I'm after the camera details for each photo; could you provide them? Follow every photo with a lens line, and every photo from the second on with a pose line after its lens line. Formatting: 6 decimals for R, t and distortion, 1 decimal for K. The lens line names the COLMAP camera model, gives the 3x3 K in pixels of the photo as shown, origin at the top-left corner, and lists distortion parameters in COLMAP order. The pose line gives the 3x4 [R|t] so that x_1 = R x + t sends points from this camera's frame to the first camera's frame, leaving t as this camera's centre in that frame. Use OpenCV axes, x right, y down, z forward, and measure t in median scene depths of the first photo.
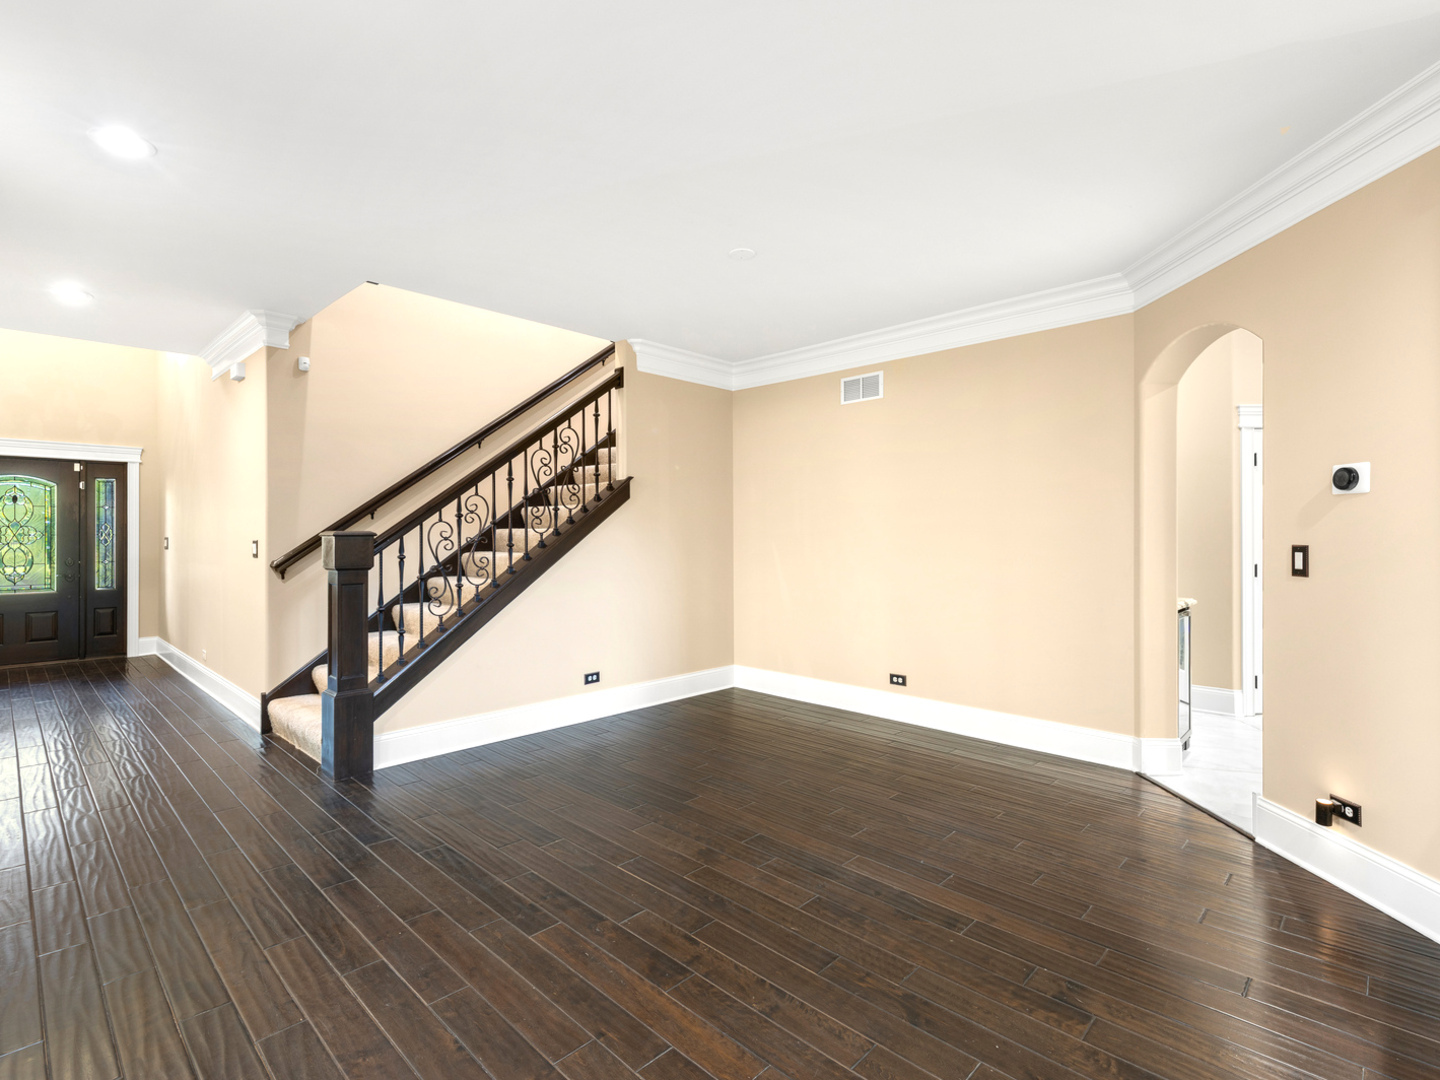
lens RADIAL K [[707.8, 0, 722.0], [0, 707.8, 536.6], [0, 0, 1]] dist [0.022457, -0.007646]
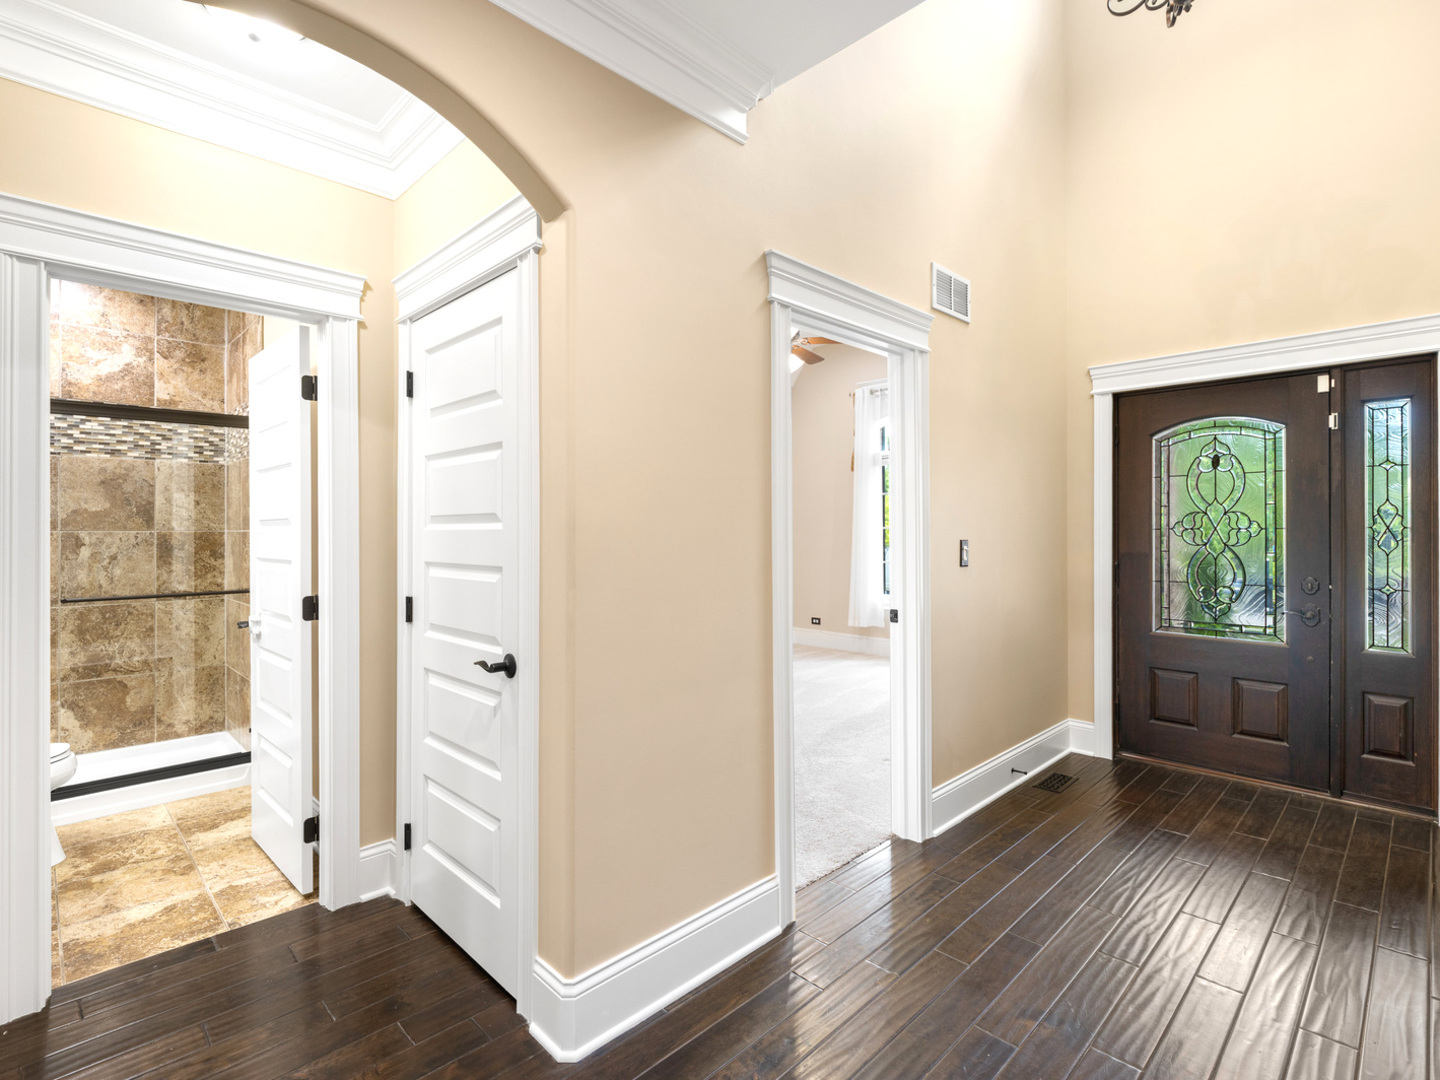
lens RADIAL K [[707.8, 0, 717.8], [0, 707.8, 531.9], [0, 0, 1]] dist [0.022457, -0.007646]
pose [[-0.018666, 0.009987, -0.999776, -0.425526], [-0.002888, 0.999945, 0.010043, -0.004027], [0.999822, 0.003075, -0.018636, 0.614715]]
